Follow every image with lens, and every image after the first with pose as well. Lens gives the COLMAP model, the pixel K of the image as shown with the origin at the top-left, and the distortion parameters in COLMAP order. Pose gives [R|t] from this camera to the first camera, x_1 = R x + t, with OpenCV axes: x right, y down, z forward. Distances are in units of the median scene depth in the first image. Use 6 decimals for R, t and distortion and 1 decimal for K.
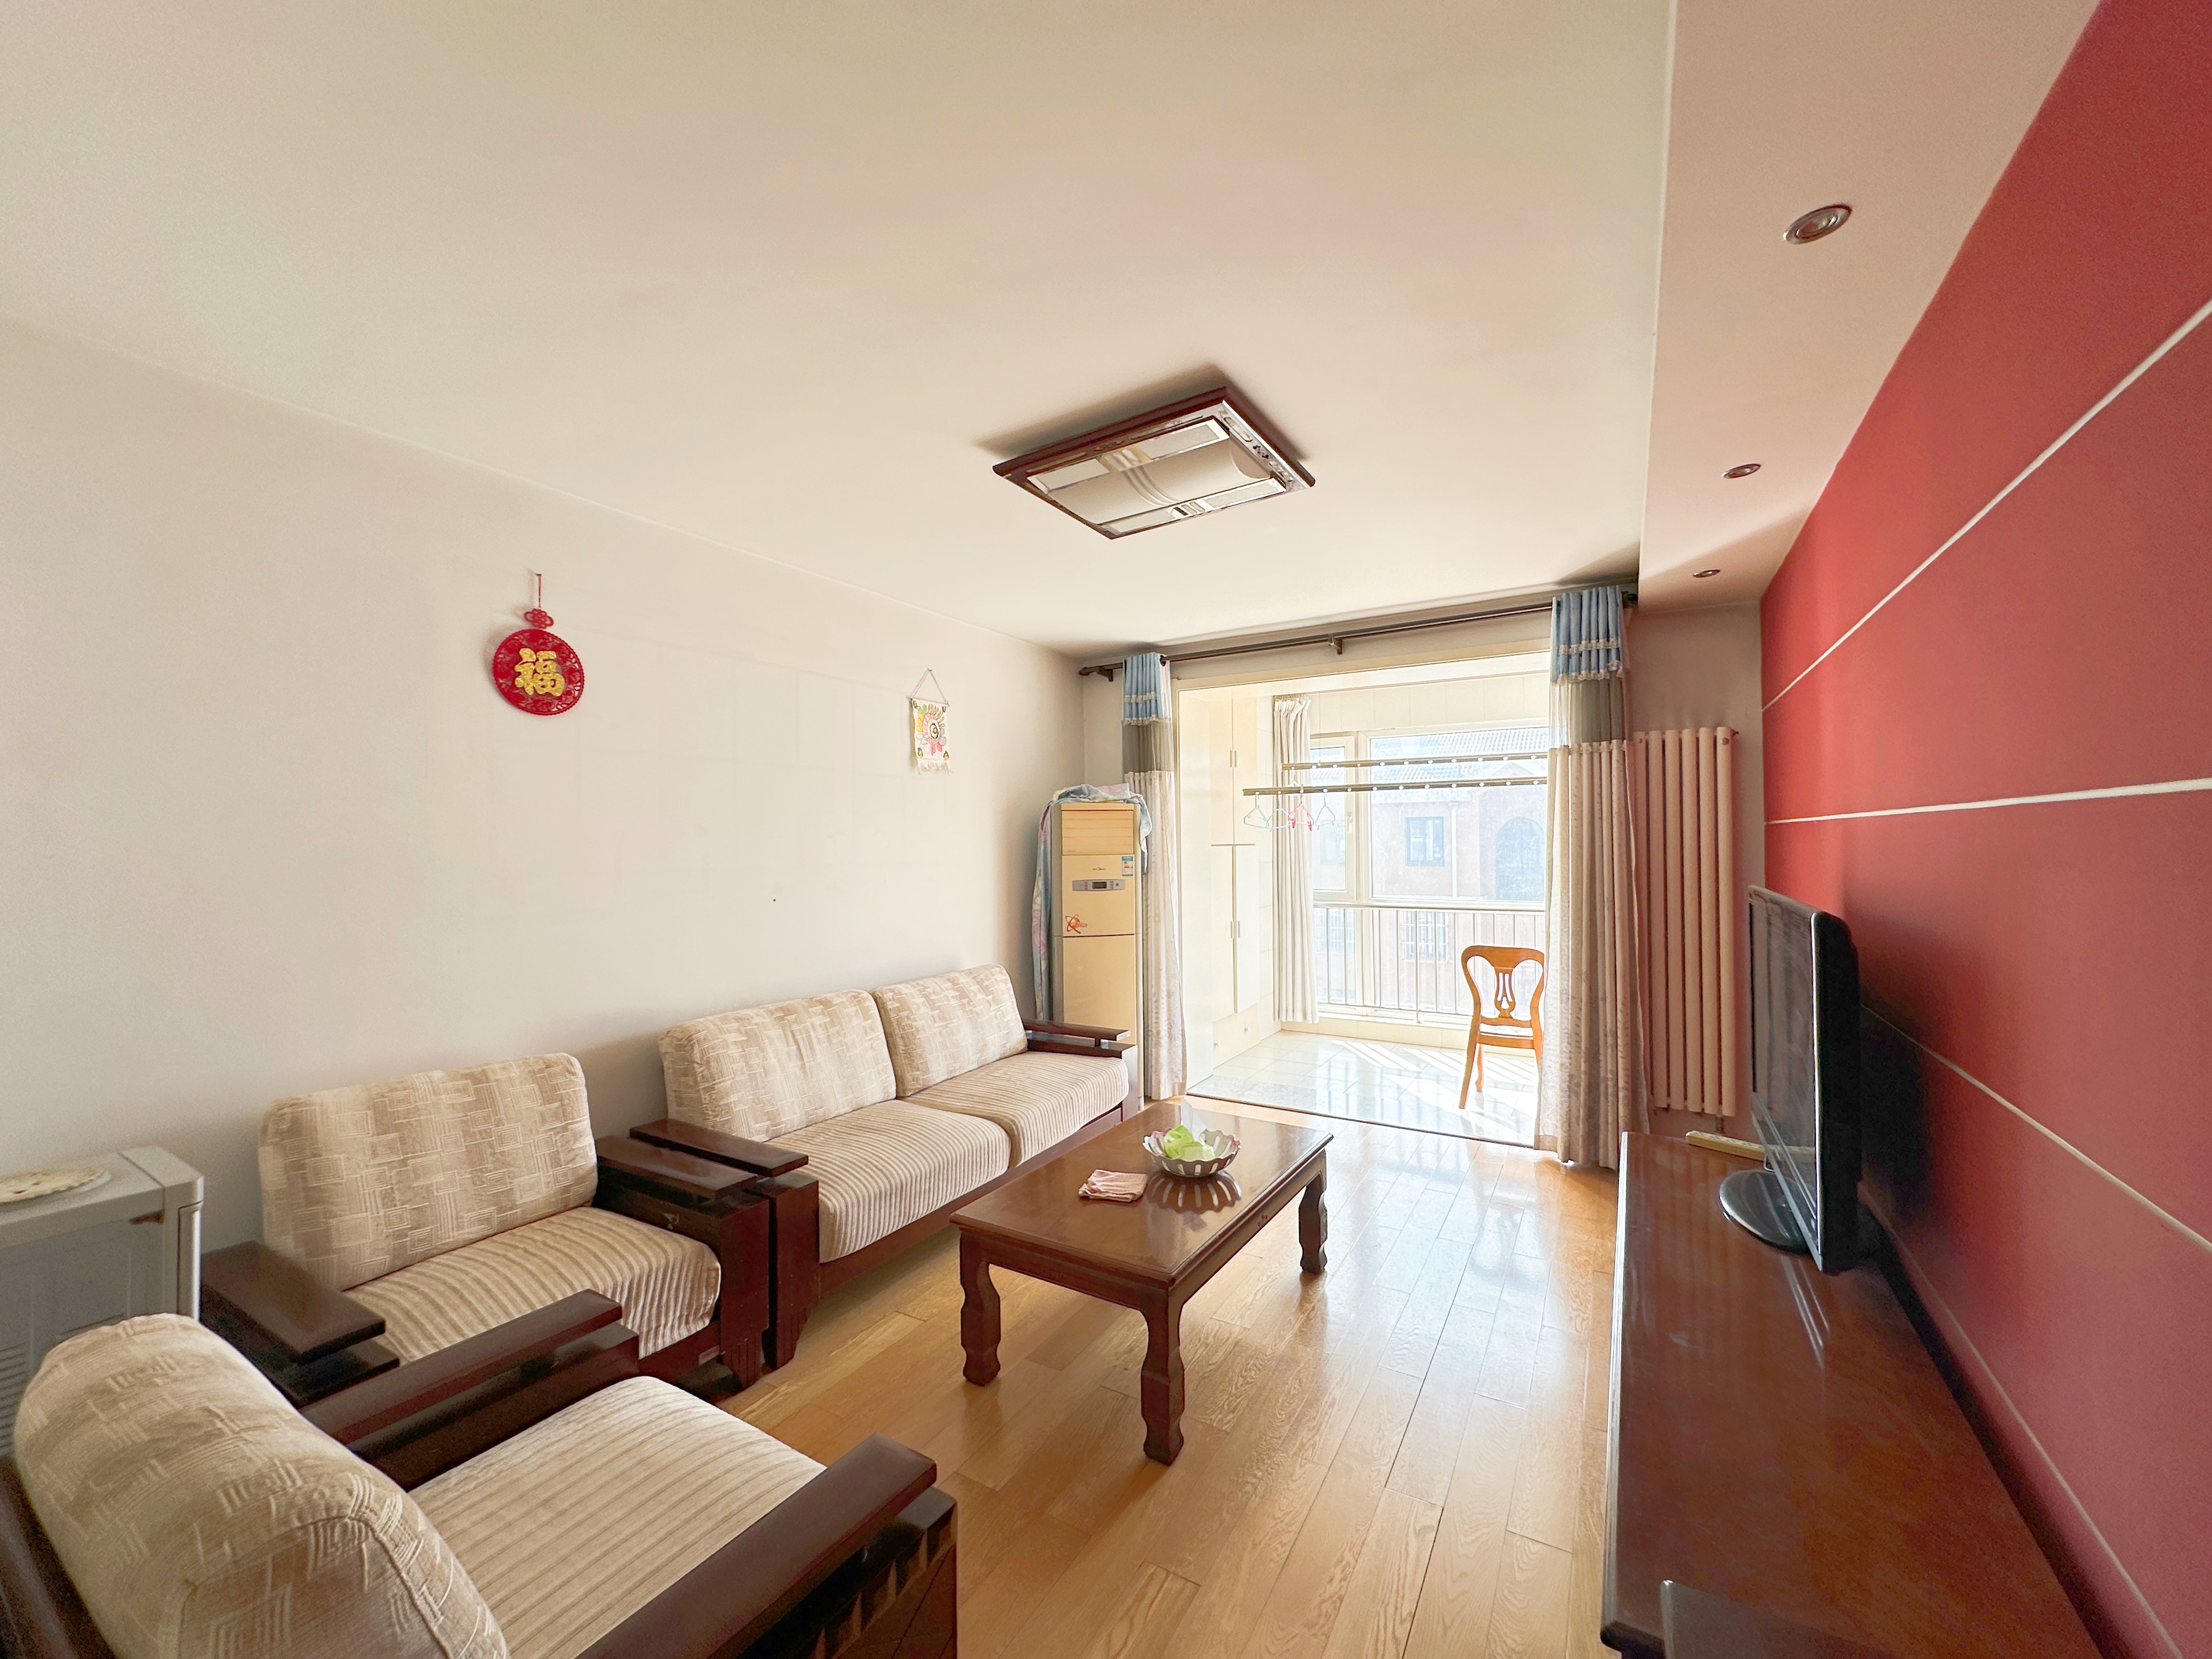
lens RADIAL K [[878.7, 0, 1105.6], [0, 878.7, 829.3], [0, 0, 1]] dist [-0.004546, 0.000984]
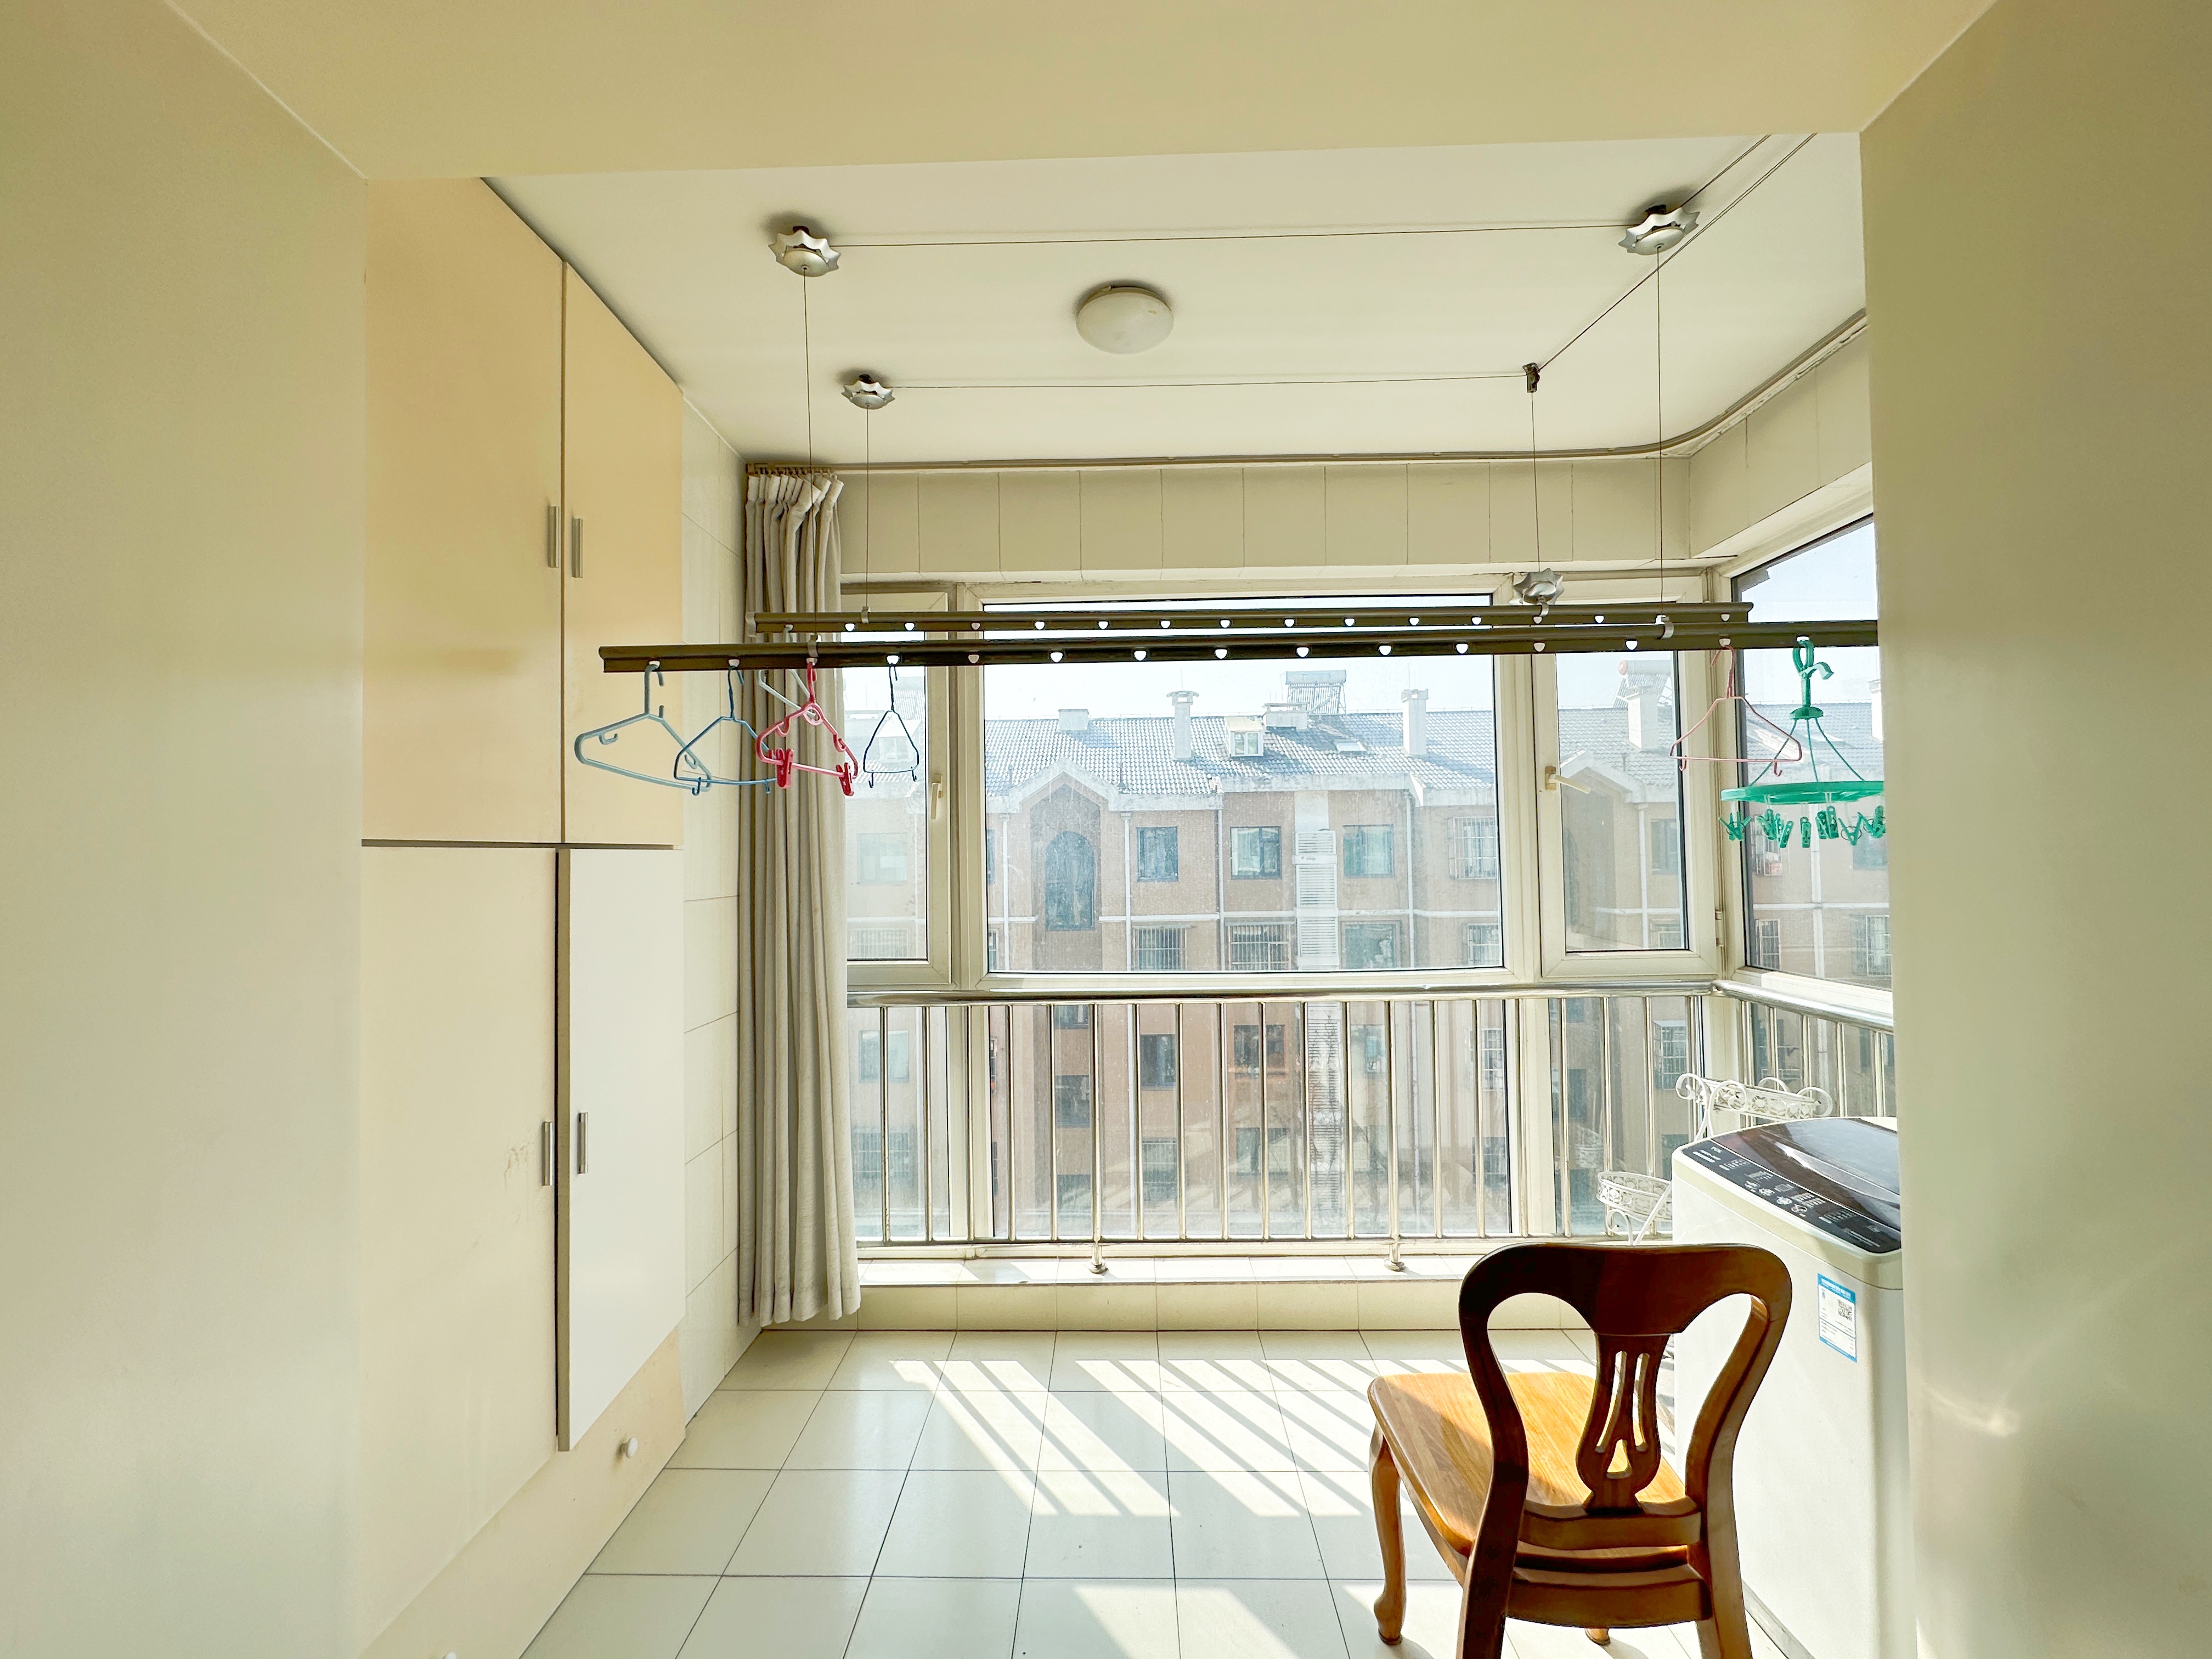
lens RADIAL K [[878.7, 0, 1102.6], [0, 878.7, 833.0], [0, 0, 1]] dist [-0.004546, 0.000984]
pose [[0.863924, 0.005709, 0.503590, 0.239122], [-0.003521, 0.999980, -0.005296, 0.020868], [-0.503610, 0.002802, 0.863927, 1.053337]]
